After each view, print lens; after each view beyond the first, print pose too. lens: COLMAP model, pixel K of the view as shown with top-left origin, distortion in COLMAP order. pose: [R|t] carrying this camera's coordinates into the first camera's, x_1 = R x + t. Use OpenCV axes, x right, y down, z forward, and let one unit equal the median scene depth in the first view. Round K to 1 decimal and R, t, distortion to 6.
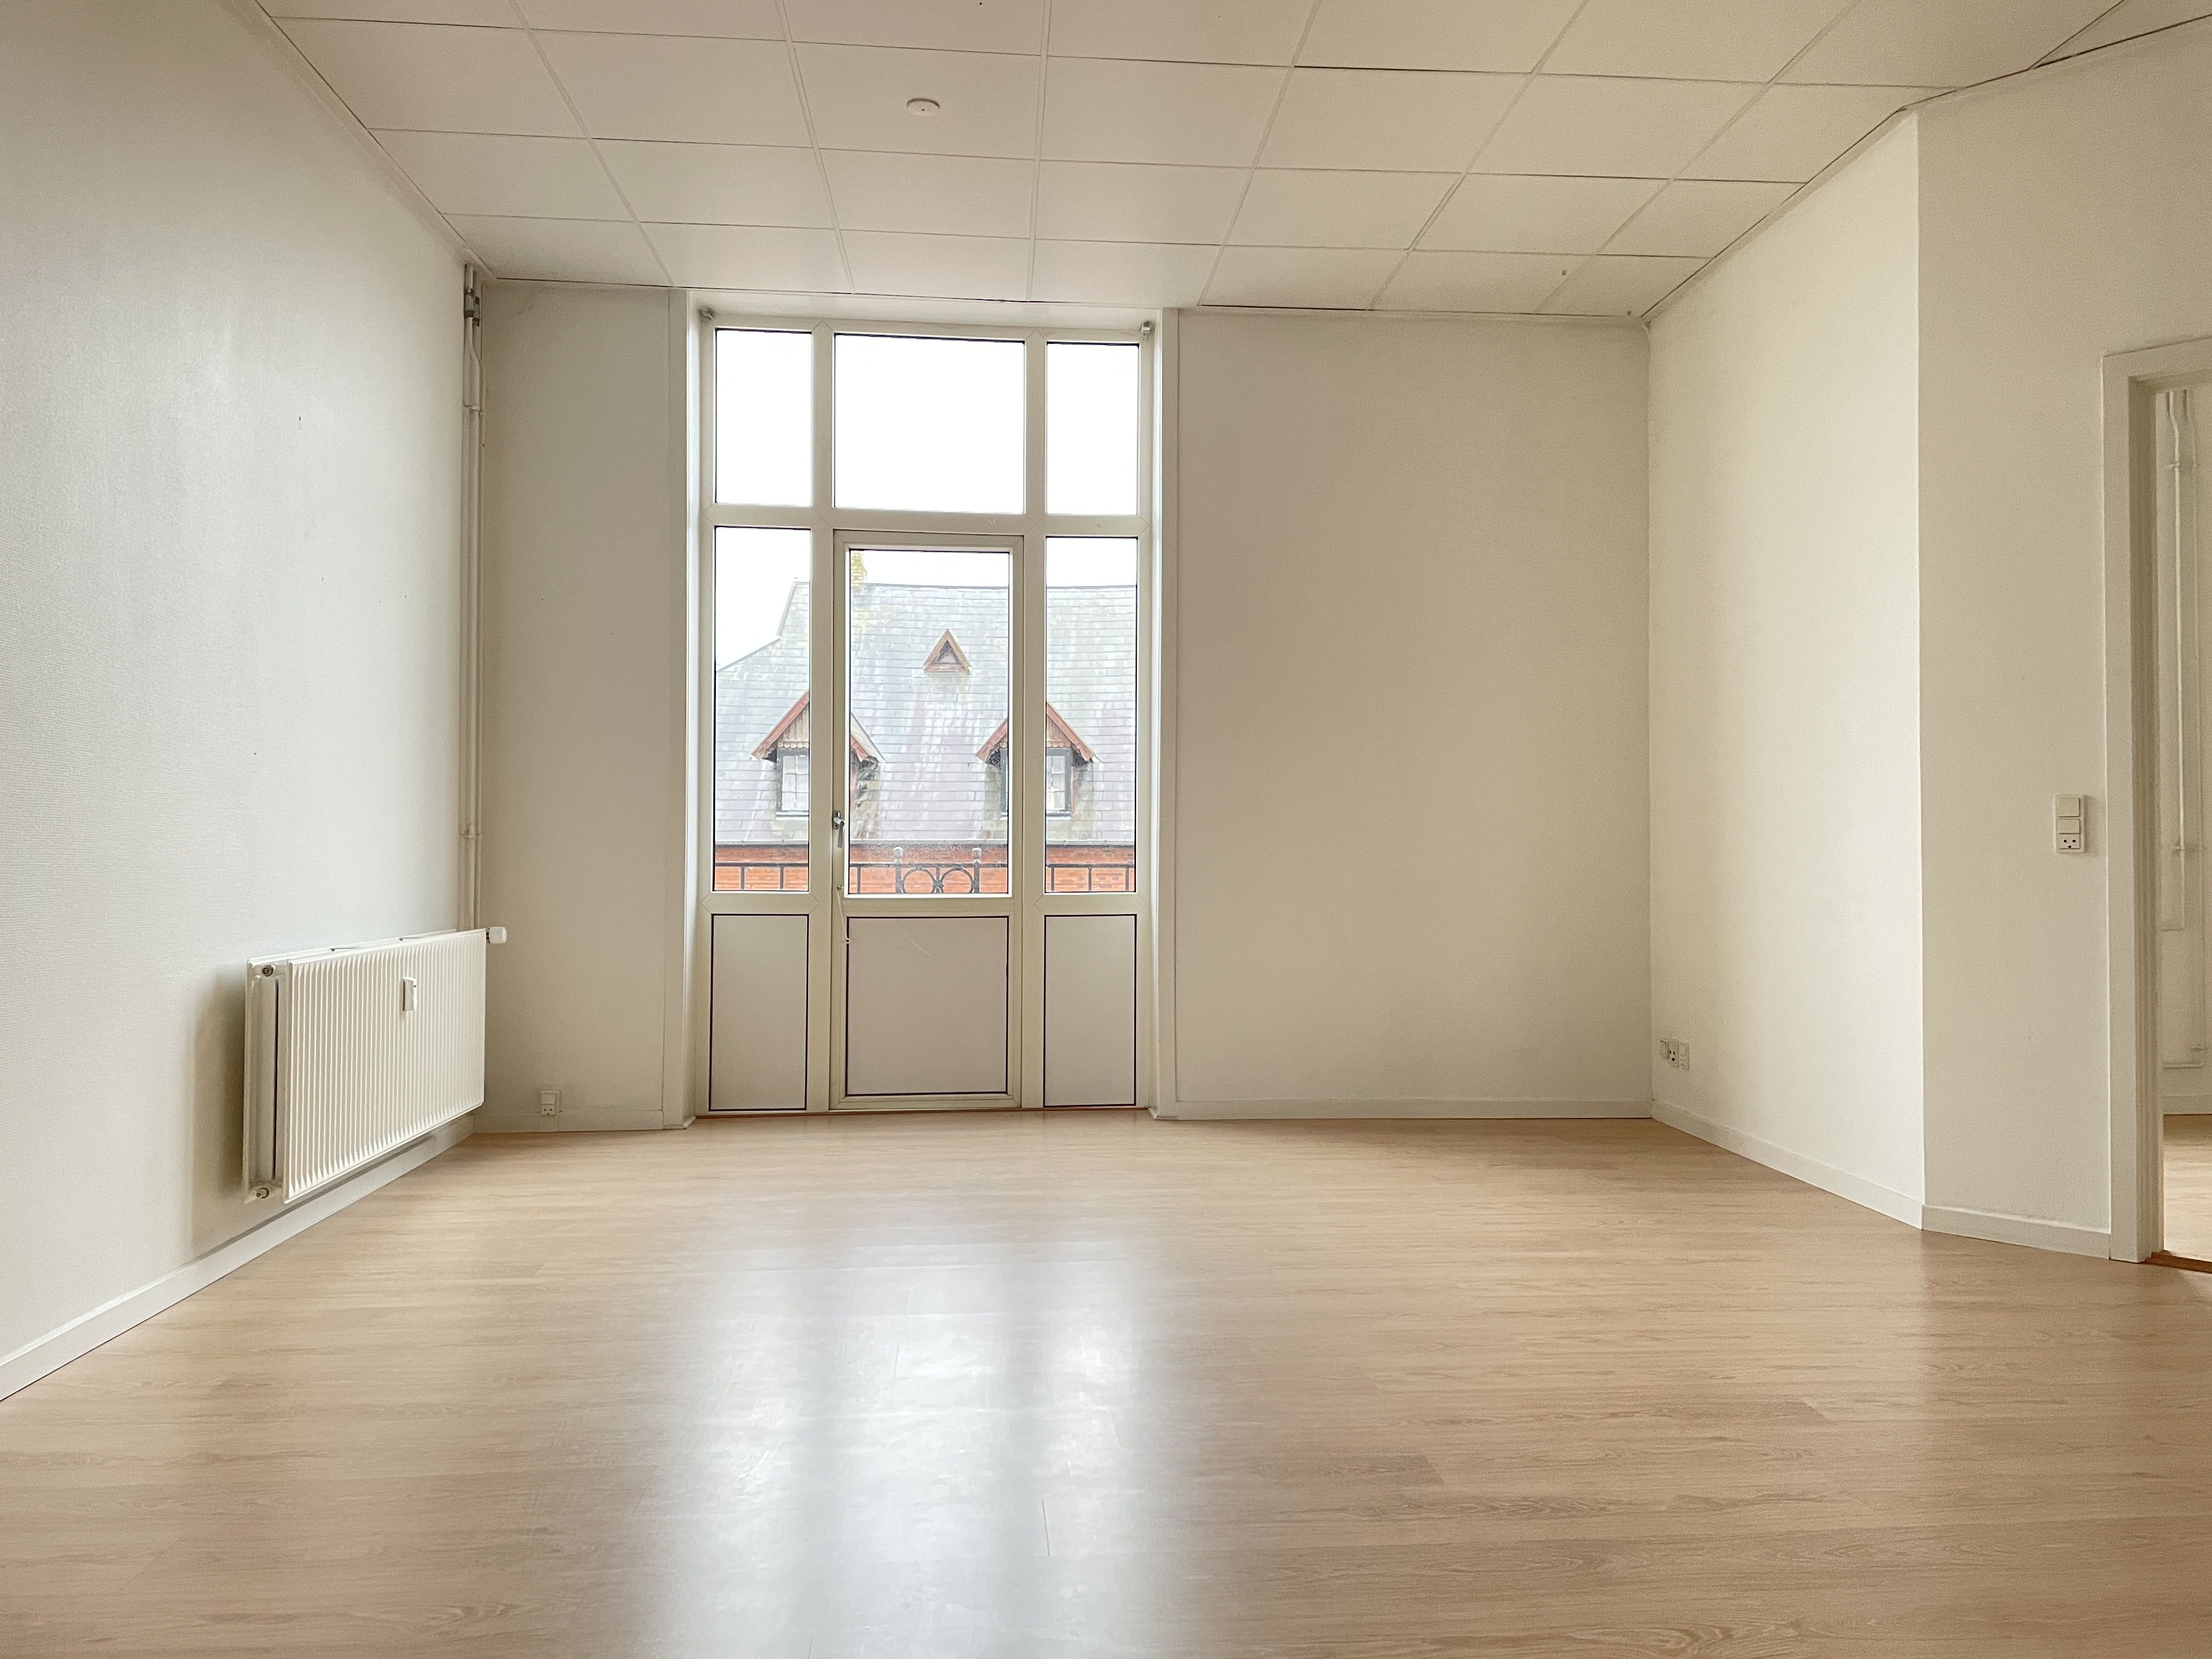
lens RADIAL K [[1681.1, 0, 1101.5], [0, 1681.1, 814.2], [0, 0, 1]] dist [0.094555, -0.104196]
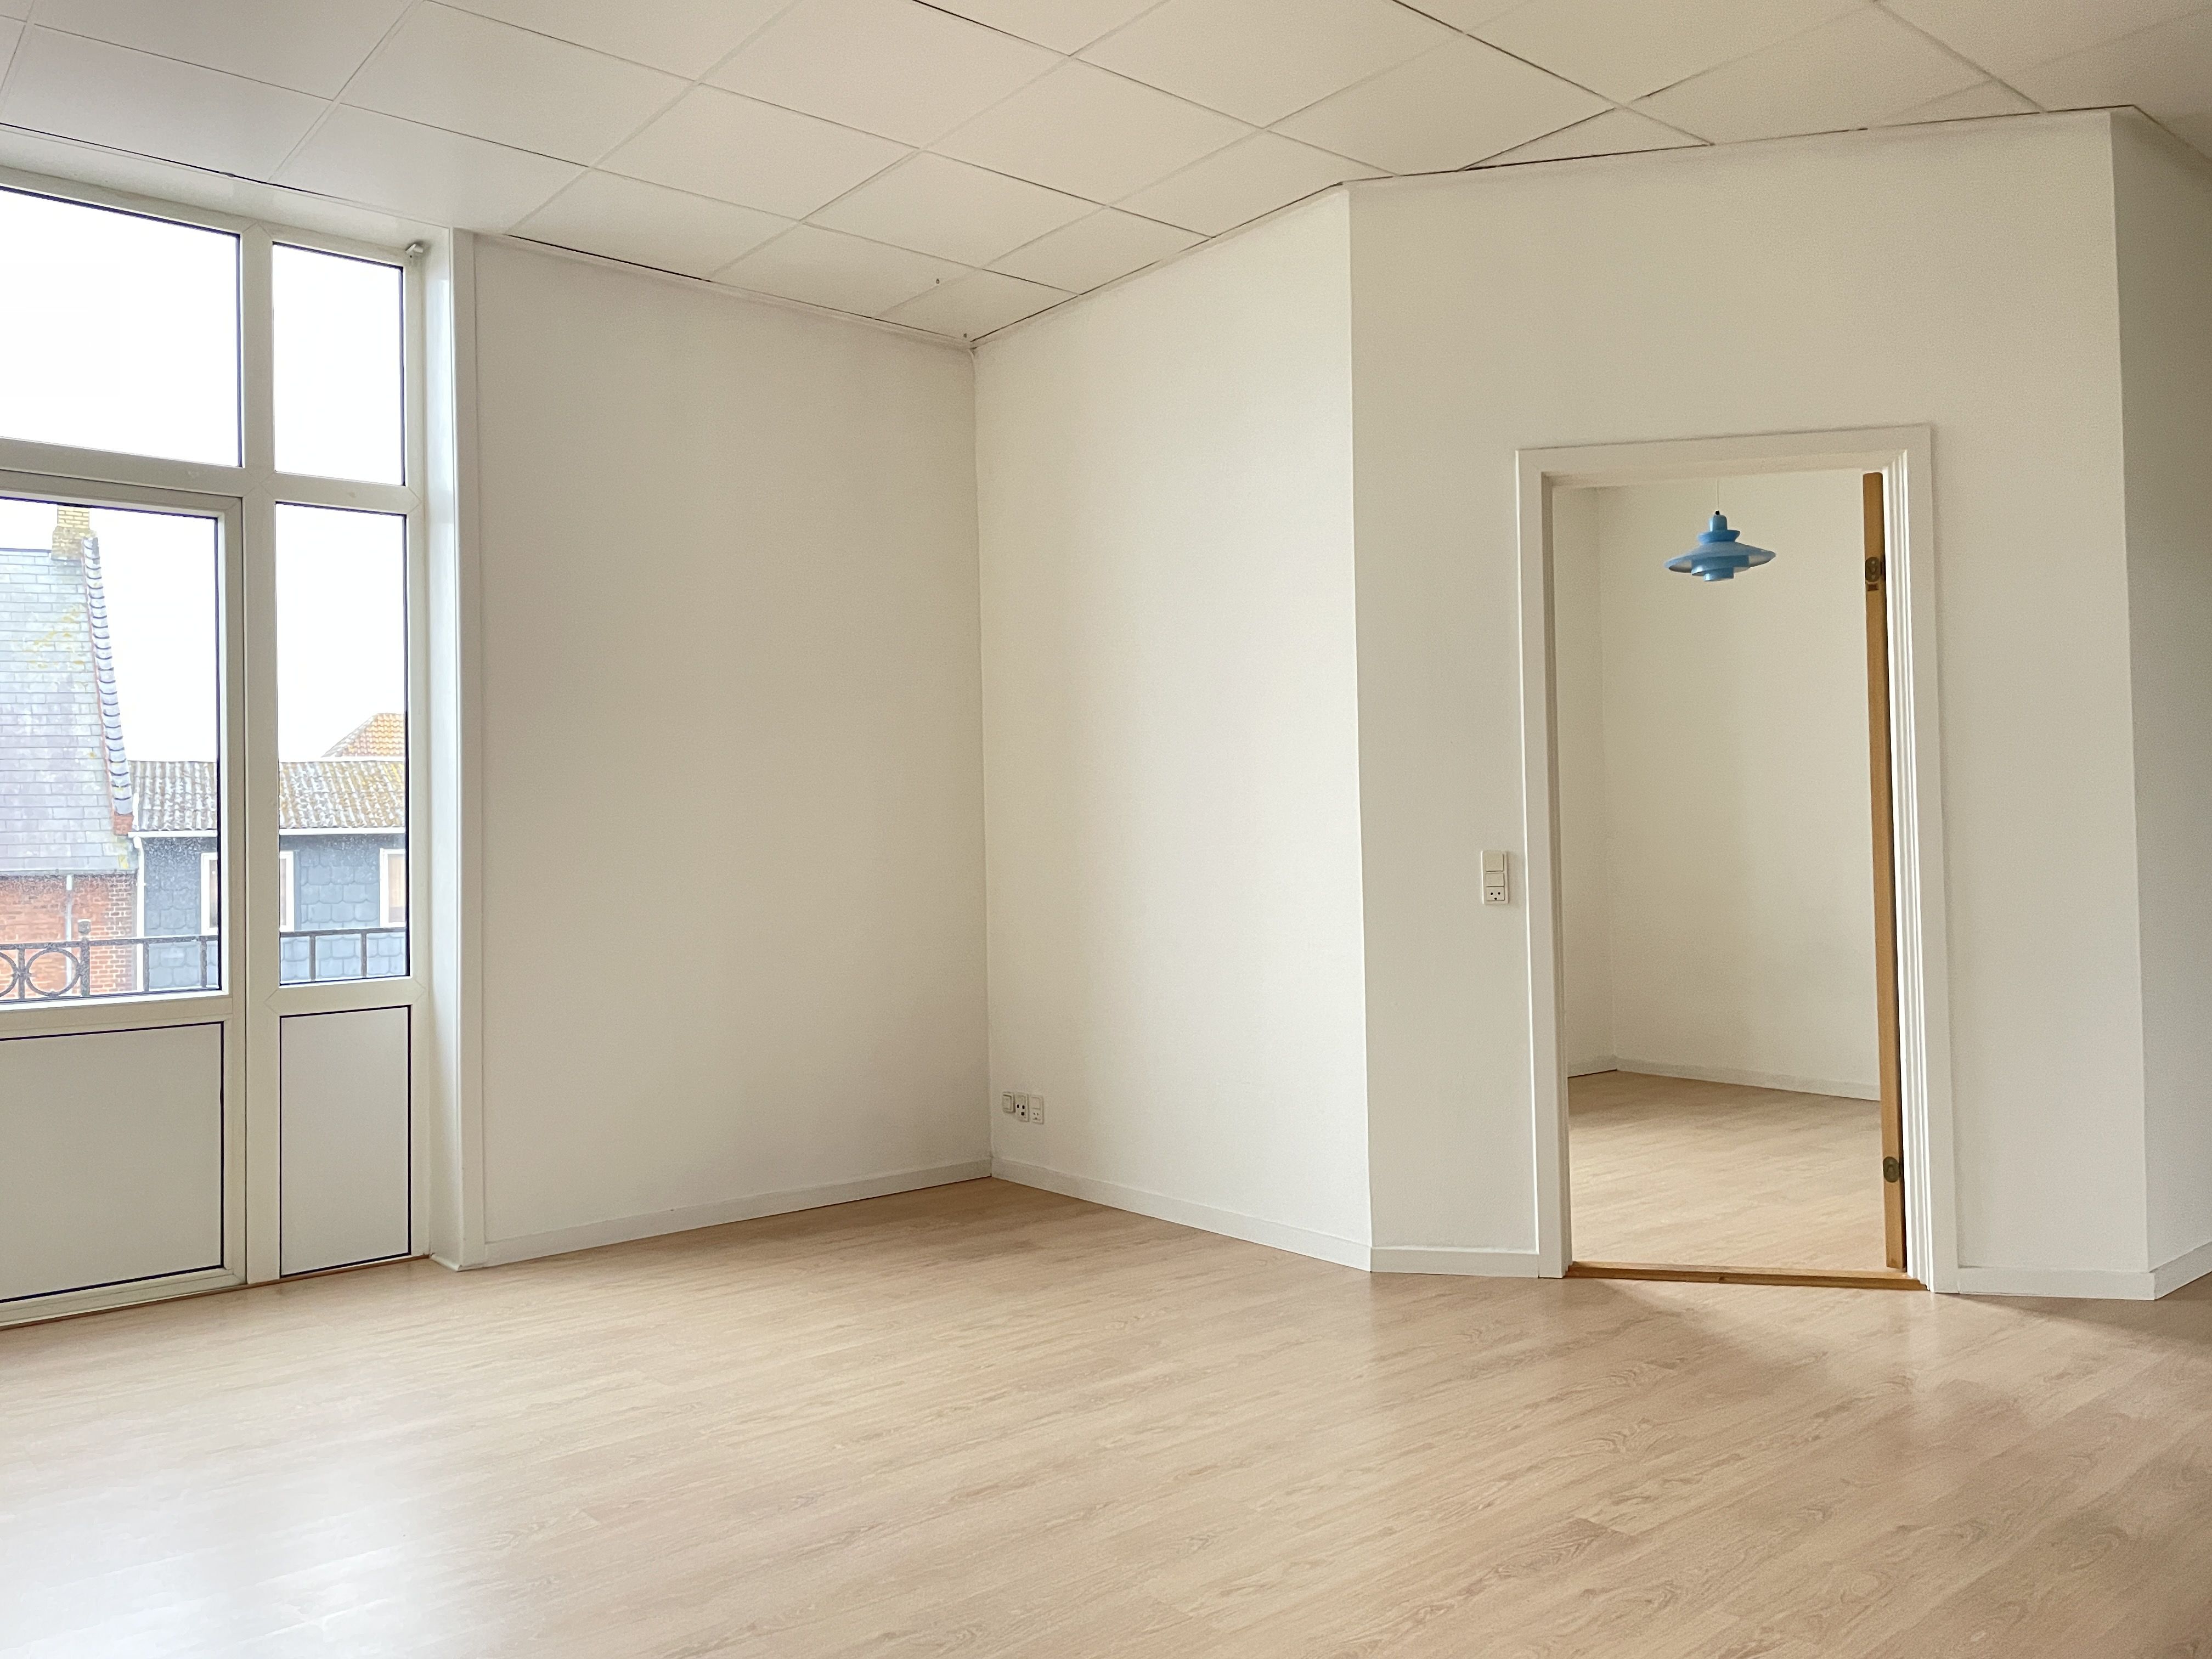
lens RADIAL K [[1681.1, 0, 1091.4], [0, 1681.1, 806.4], [0, 0, 1]] dist [0.094555, -0.104196]
pose [[0.816080, -0.004606, 0.577921, -0.194845], [0.009182, 0.999945, -0.004995, -0.027208], [-0.577867, 0.009383, 0.816077, 0.204079]]
